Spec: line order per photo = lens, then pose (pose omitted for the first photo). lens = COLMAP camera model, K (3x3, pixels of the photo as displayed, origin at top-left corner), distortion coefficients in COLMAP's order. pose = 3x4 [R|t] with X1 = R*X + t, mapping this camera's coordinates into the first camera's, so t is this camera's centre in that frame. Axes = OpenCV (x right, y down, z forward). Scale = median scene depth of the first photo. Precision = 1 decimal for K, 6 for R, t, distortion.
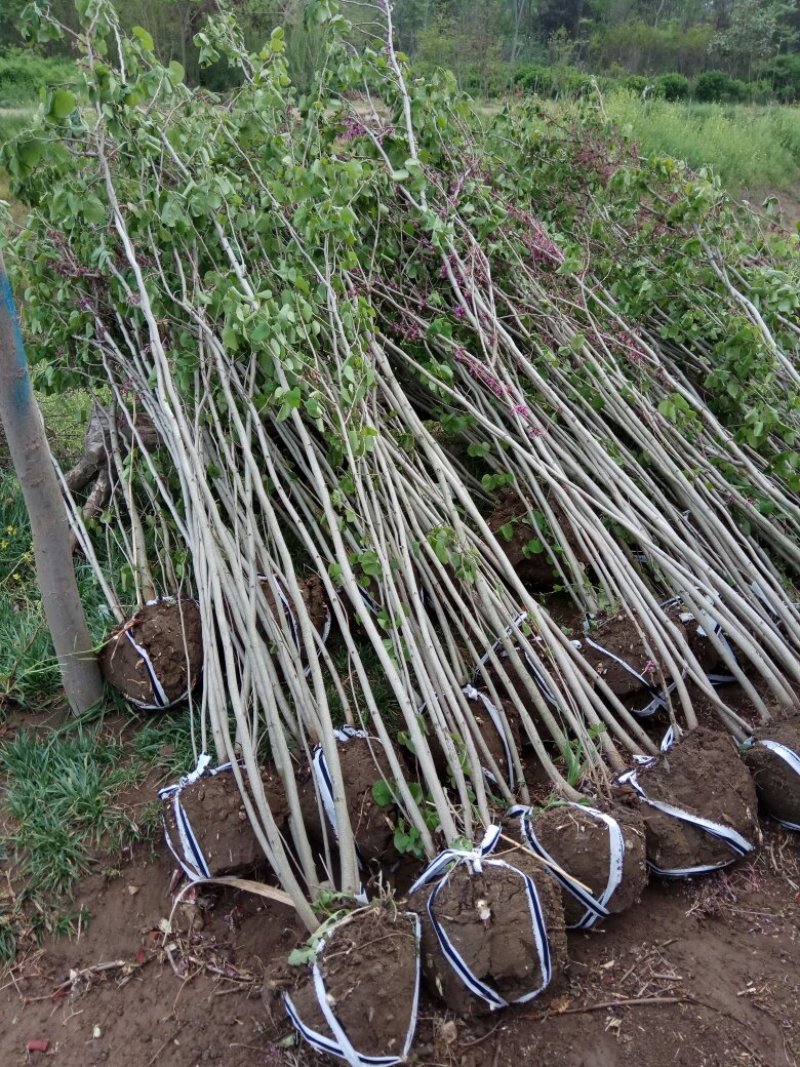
lens RADIAL K [[857.8, 0, 400.0], [0, 857.8, 533.5], [0, 0, 1]] dist [-0.004718, -0.005638]
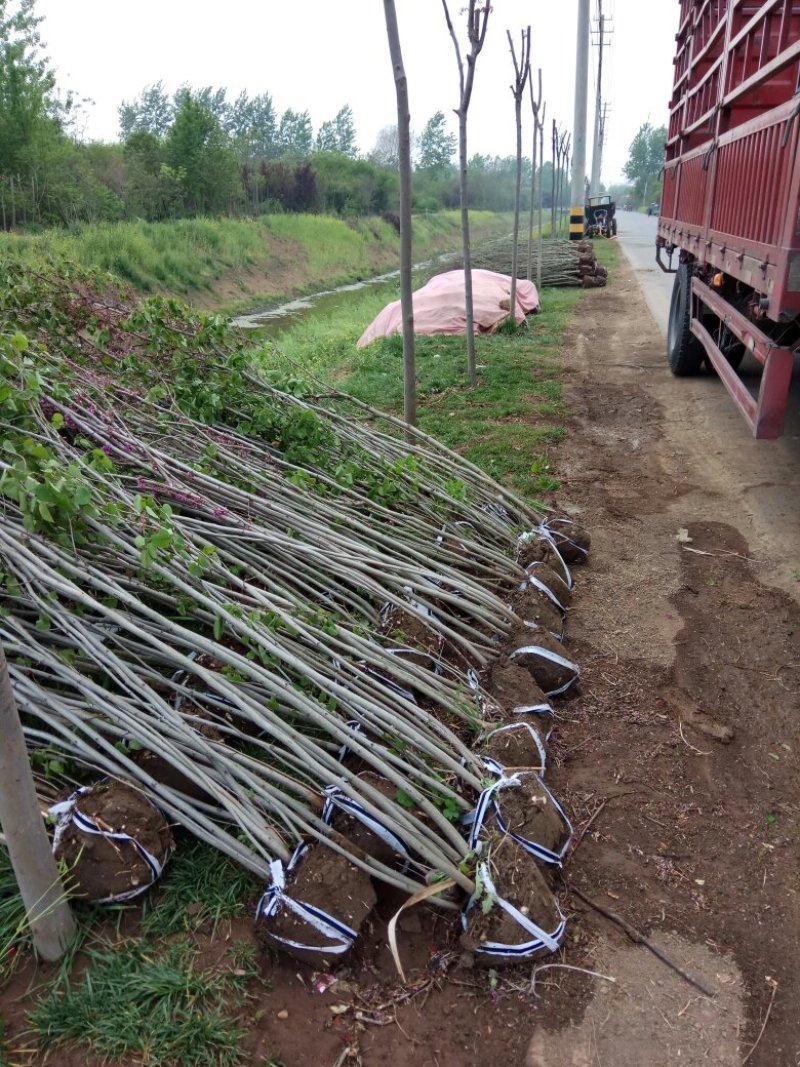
lens RADIAL K [[857.8, 0, 400.0], [0, 857.8, 533.5], [0, 0, 1]] dist [-0.004718, -0.005638]
pose [[0.641316, -0.323251, 0.695861, -0.798672], [0.409396, 0.911198, 0.045977, -0.111807], [-0.648929, 0.255397, 0.716703, 0.014826]]
